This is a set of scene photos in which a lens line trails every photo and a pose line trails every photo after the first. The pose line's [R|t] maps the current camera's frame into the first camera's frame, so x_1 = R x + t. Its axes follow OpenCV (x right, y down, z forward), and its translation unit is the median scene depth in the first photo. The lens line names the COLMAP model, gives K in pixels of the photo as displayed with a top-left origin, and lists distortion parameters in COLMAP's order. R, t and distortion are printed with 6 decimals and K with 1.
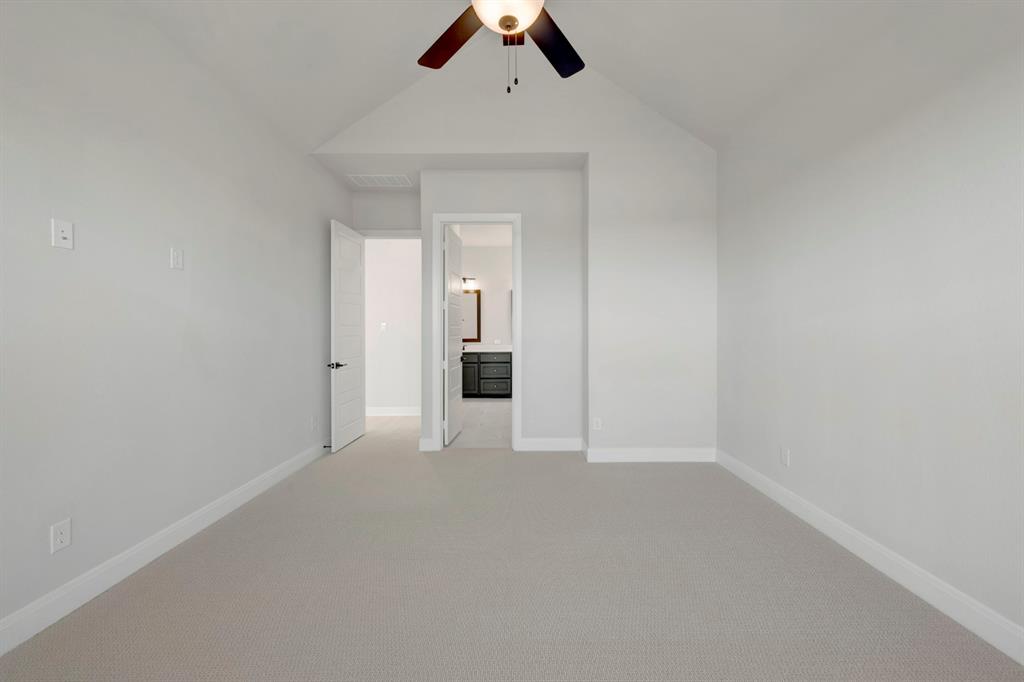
lens RADIAL K [[407.3, 0, 527.9], [0, 407.3, 335.2], [0, 0, 1]] dist [0.001568, 0.000257]
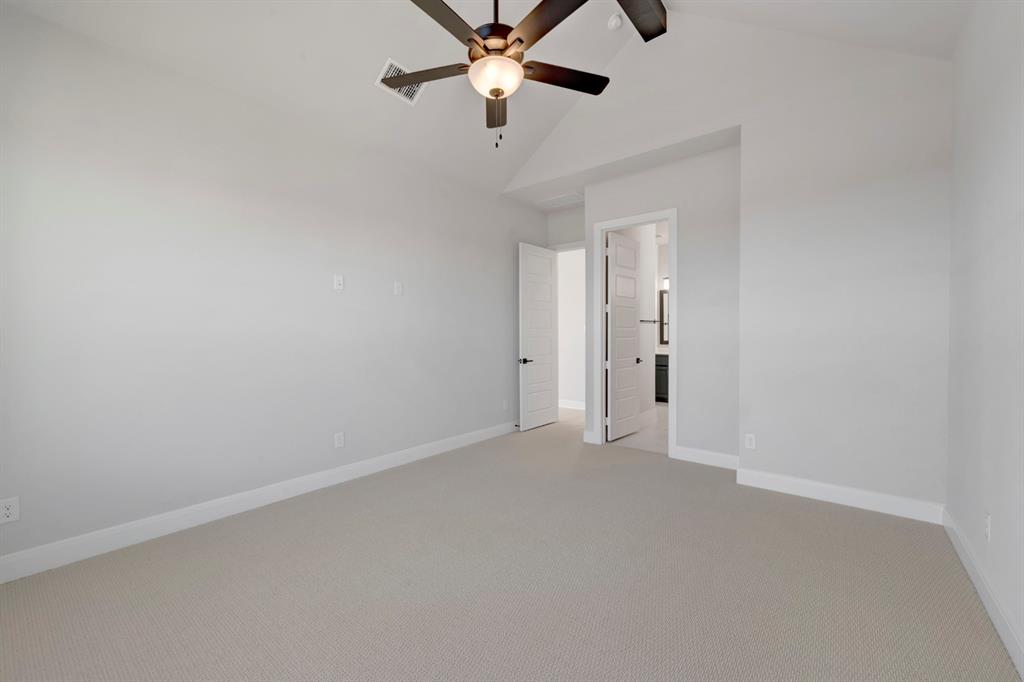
lens RADIAL K [[424.8, 0, 512.0], [0, 424.8, 341.0], [0, 0, 1]] dist [-0.000472, 0.000033]
pose [[0.764406, 0.010421, -0.644651, 0.326391], [-0.004918, 0.999935, 0.010332, 0.001153], [0.644716, -0.004728, 0.764407, 0.000559]]
